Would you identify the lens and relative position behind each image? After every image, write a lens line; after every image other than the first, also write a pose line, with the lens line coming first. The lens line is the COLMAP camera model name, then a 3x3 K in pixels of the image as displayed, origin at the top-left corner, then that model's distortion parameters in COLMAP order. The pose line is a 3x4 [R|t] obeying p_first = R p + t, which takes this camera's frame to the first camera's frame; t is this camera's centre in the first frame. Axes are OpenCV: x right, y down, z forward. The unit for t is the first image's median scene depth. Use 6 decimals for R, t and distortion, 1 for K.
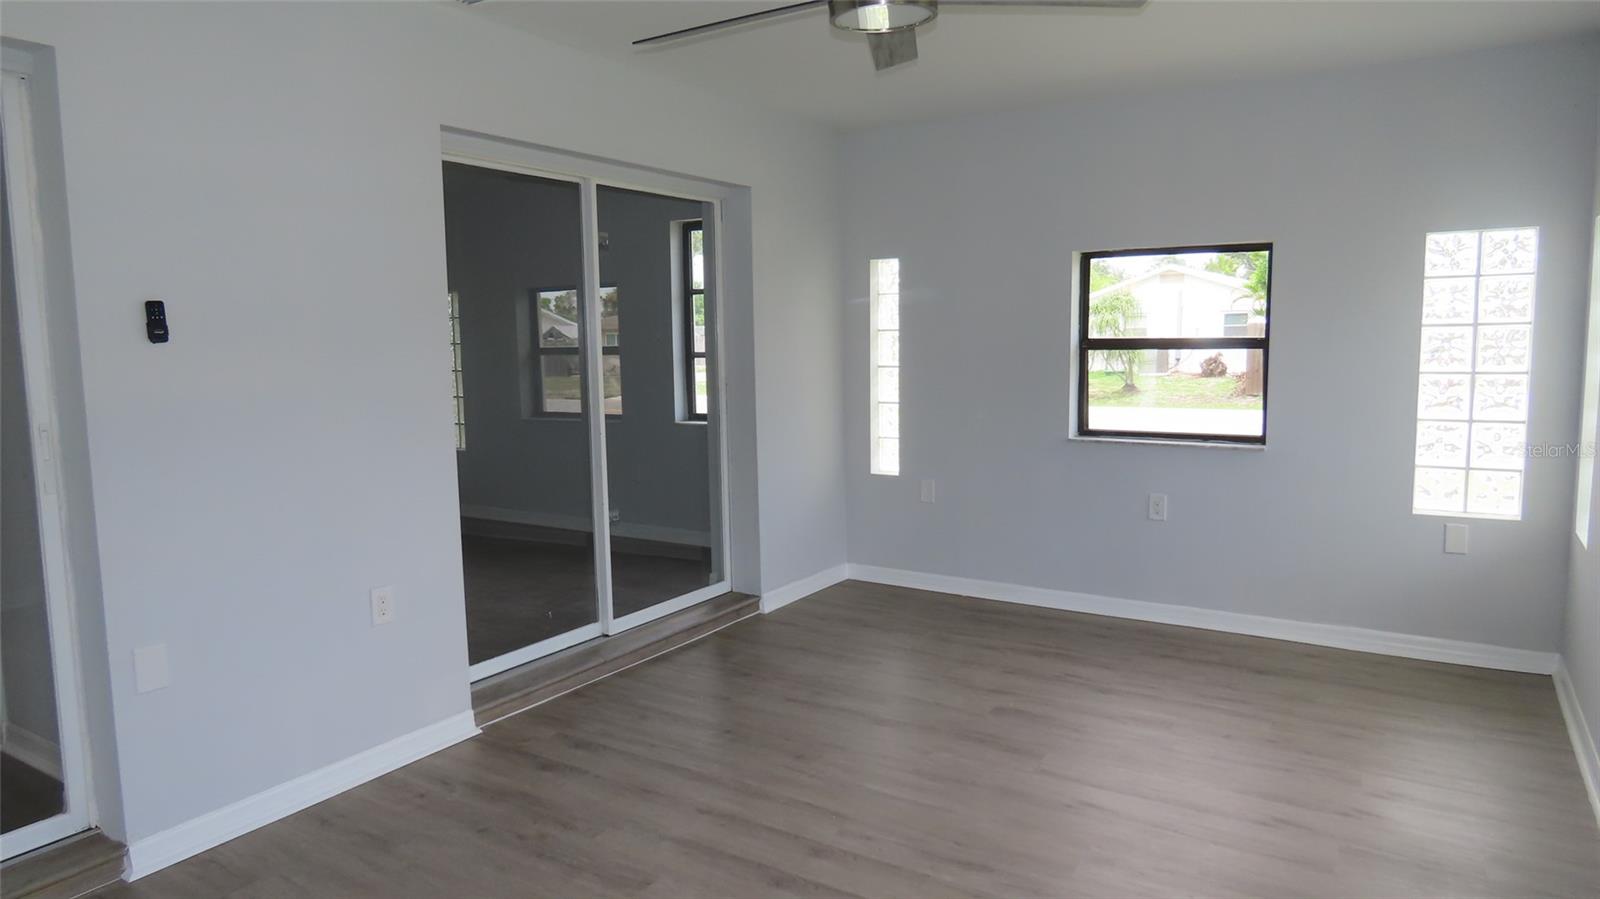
lens RADIAL K [[1010.0, 0, 800.0], [0, 1010.0, 449.5], [0, 0, 1]] dist [-0.007134, 0.002004]
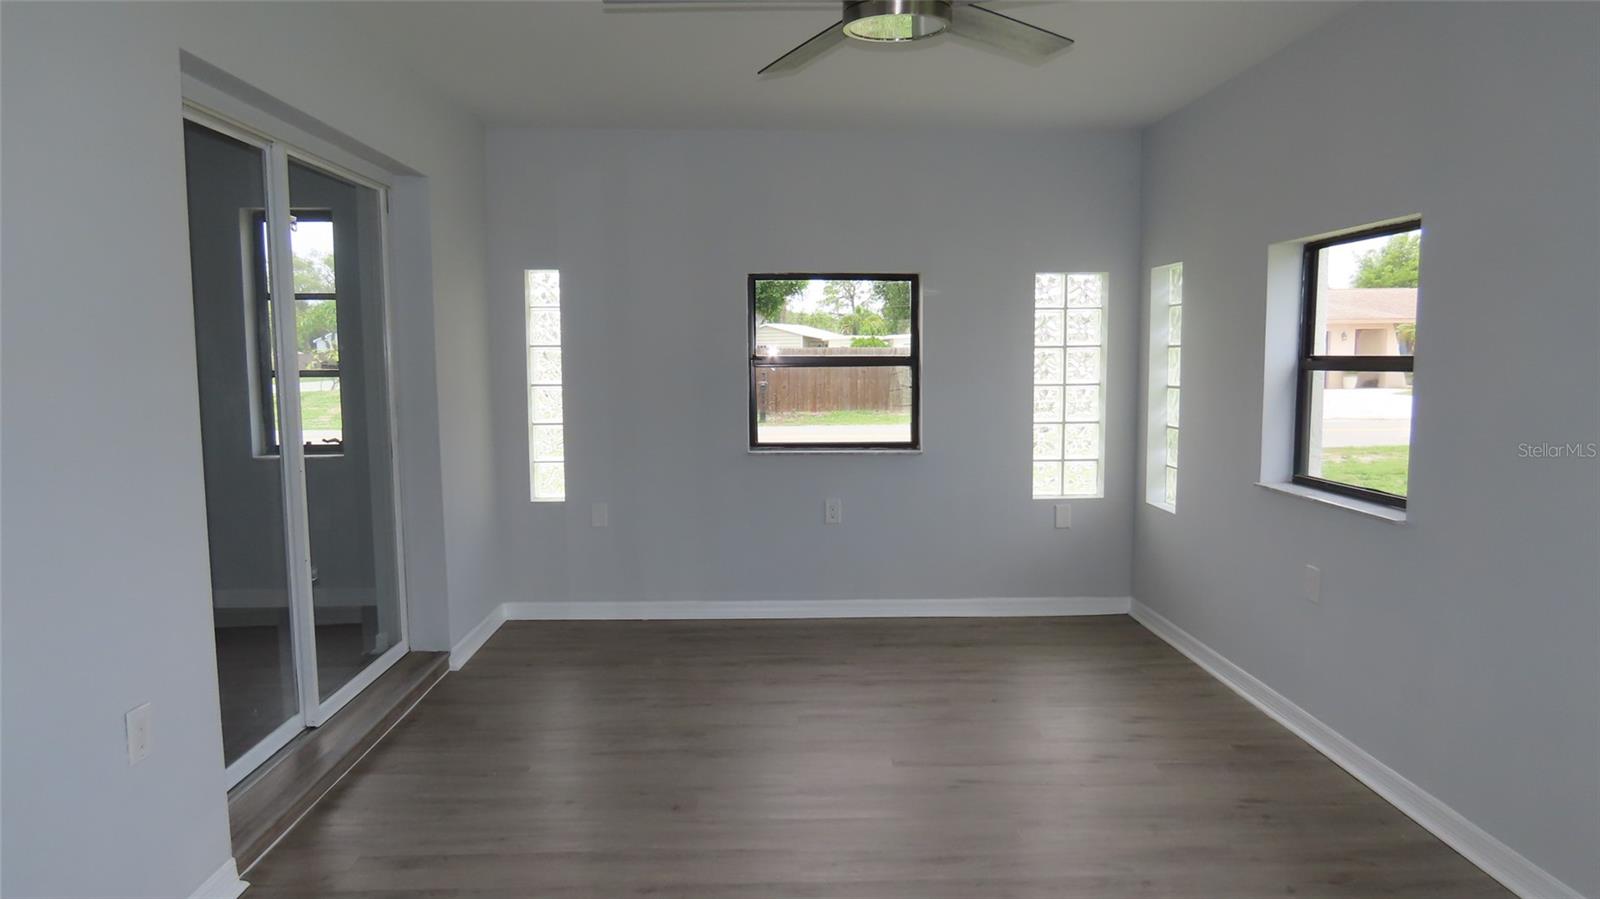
lens RADIAL K [[1027.6, 0, 795.6], [0, 1027.6, 449.4], [0, 0, 1]] dist [-0.001180, 0.001923]
pose [[0.823797, -0.046965, 0.564935, -0.323455], [0.056151, 0.998422, 0.001123, -0.014072], [-0.564097, 0.030797, 0.825134, 0.115109]]
